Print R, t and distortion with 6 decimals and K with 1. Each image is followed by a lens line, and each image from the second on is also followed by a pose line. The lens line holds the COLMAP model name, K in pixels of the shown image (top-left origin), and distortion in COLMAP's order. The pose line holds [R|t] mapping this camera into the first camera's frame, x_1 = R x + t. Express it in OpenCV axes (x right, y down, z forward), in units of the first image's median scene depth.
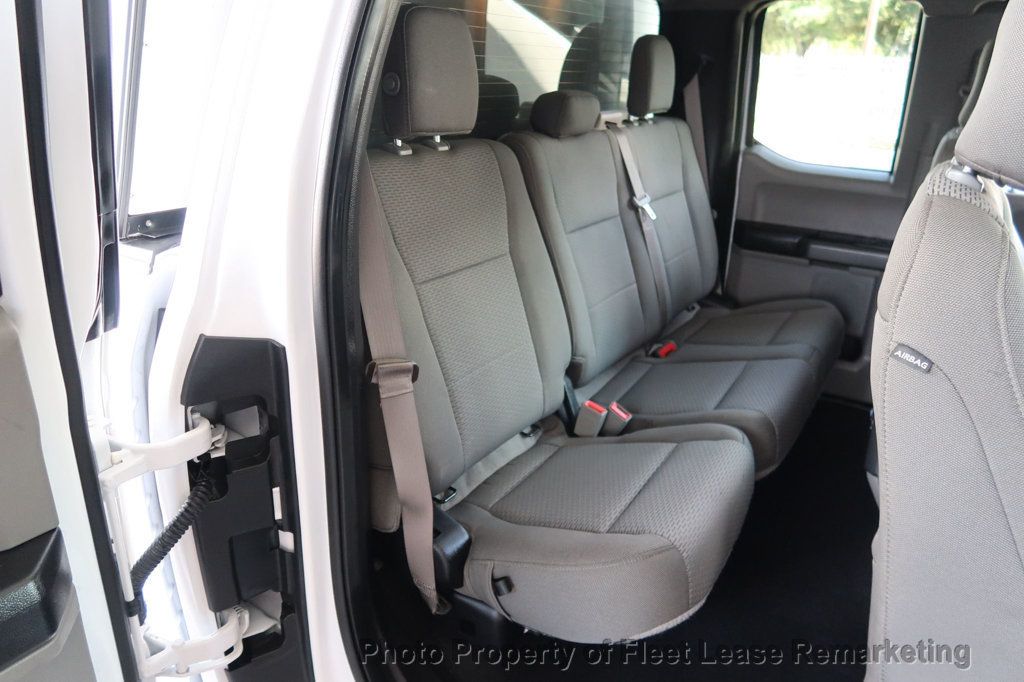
lens RADIAL K [[706.9, 0, 511.1], [0, 706.9, 336.8], [0, 0, 1]] dist [-0.032673, 0.009924]
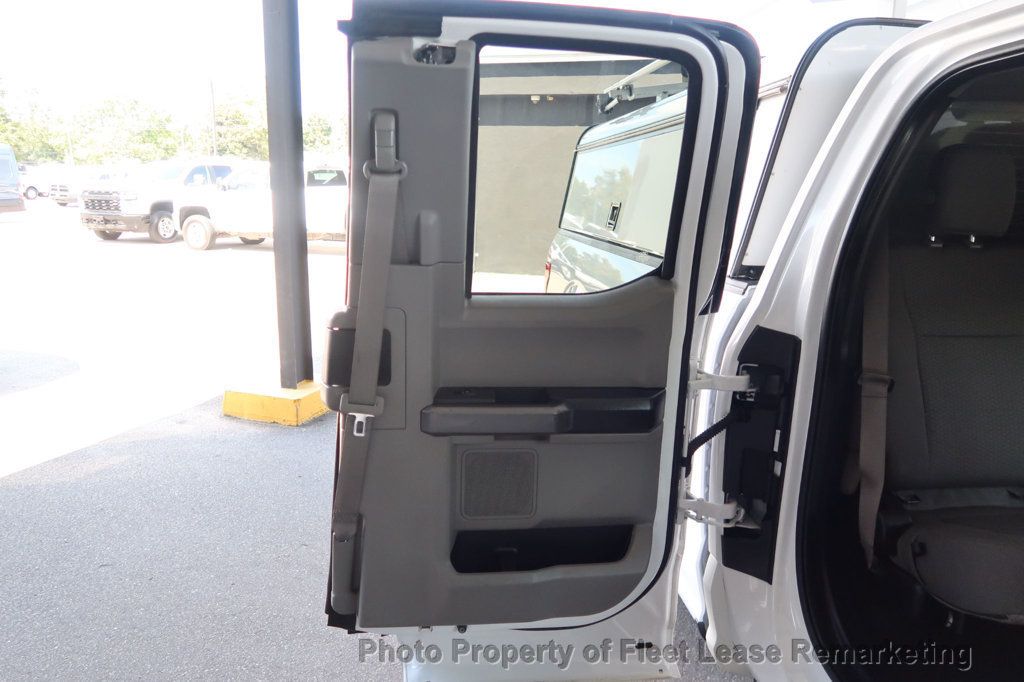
lens RADIAL K [[706.9, 0, 508.4], [0, 706.9, 343.5], [0, 0, 1]] dist [-0.032673, 0.009924]
pose [[0.638754, 0.144013, -0.755813, 0.454004], [-0.276367, 0.959714, -0.050700, 0.269846], [0.718063, 0.241267, 0.652821, -0.543840]]
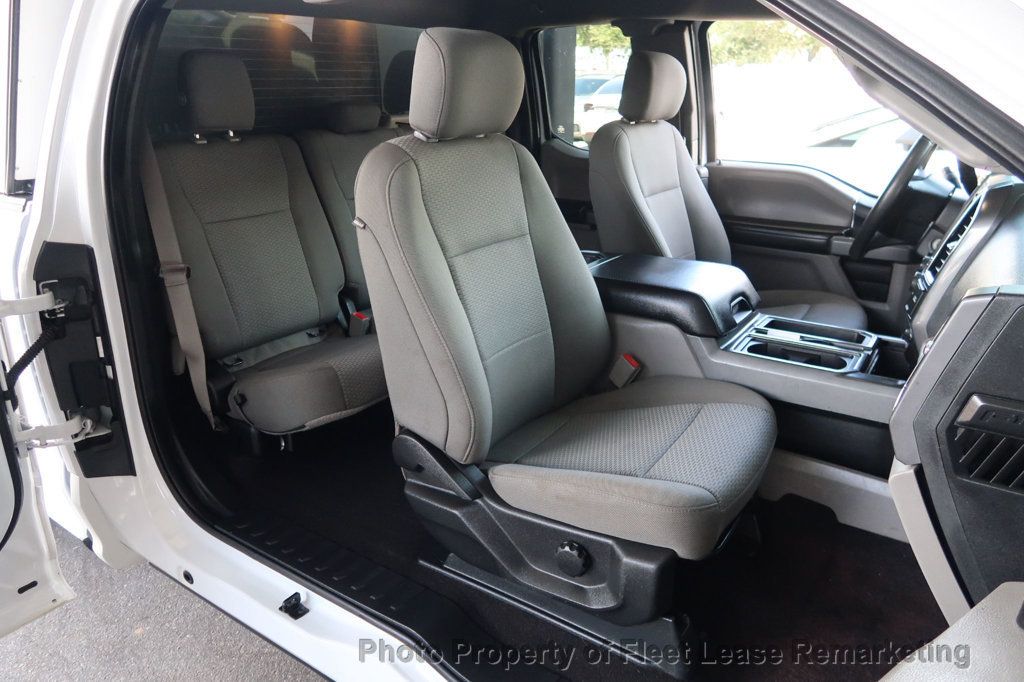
lens RADIAL K [[706.9, 0, 511.7], [0, 706.9, 338.6], [0, 0, 1]] dist [-0.032673, 0.009924]
pose [[0.999486, -0.021918, -0.023381, 0.682689], [0.021453, 0.999570, -0.019985, 0.266763], [0.023809, 0.019474, 0.999527, -0.646382]]
